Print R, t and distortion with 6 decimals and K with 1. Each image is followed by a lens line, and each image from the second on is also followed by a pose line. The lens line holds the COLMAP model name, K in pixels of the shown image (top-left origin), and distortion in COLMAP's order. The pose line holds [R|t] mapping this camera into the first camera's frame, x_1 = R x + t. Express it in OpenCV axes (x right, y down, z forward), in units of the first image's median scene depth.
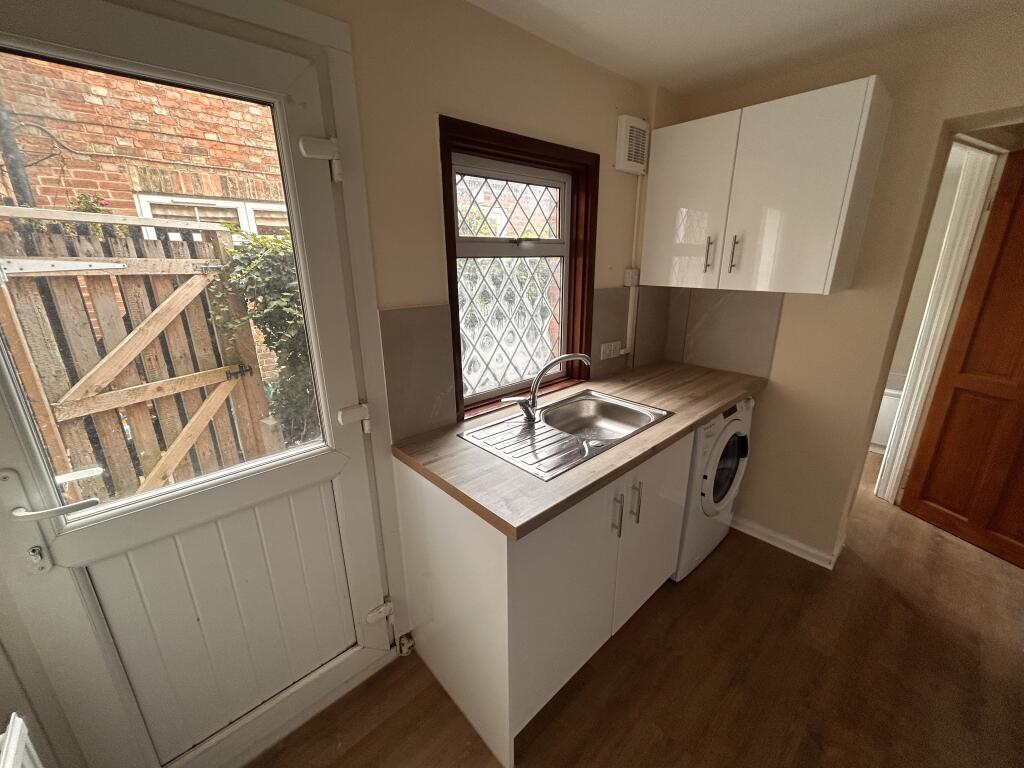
lens RADIAL K [[410.0, 0, 512.0], [0, 410.0, 384.0], [0, 0, 1]] dist [-0.019219, -0.000041]
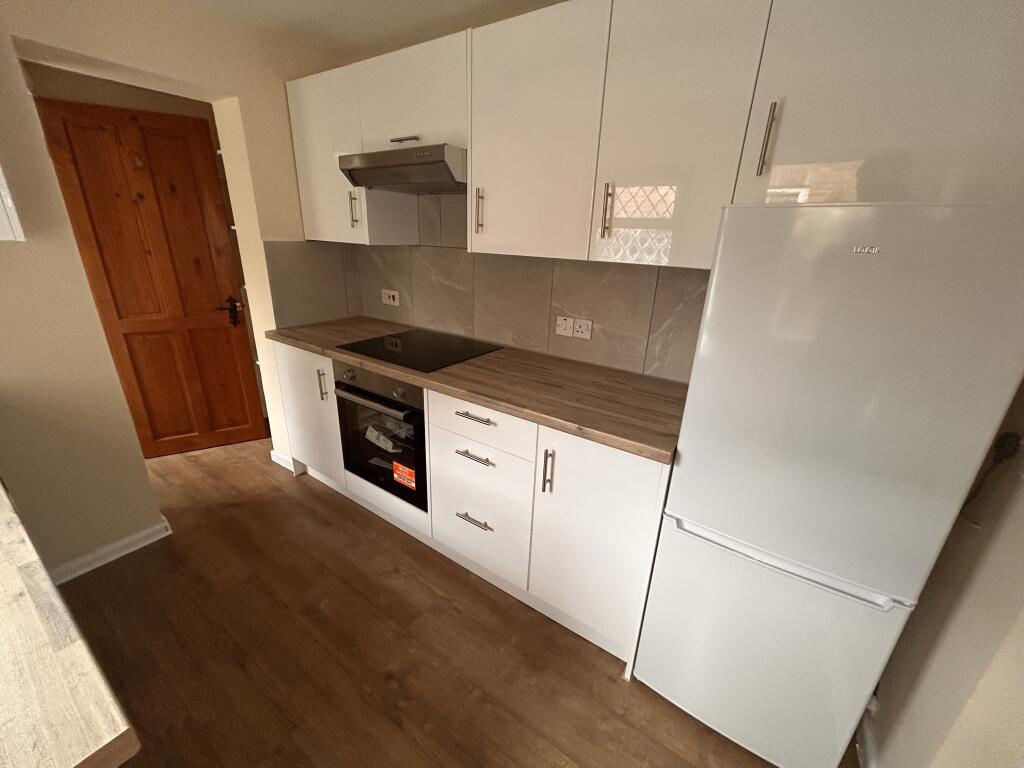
lens RADIAL K [[410.0, 0, 512.0], [0, 410.0, 384.0], [0, 0, 1]] dist [-0.019219, -0.000041]
pose [[-0.237929, -0.336984, 0.910951, -0.191318], [0.235596, 0.889852, 0.390714, -0.059318], [-0.942276, 0.307579, -0.132330, 0.221395]]
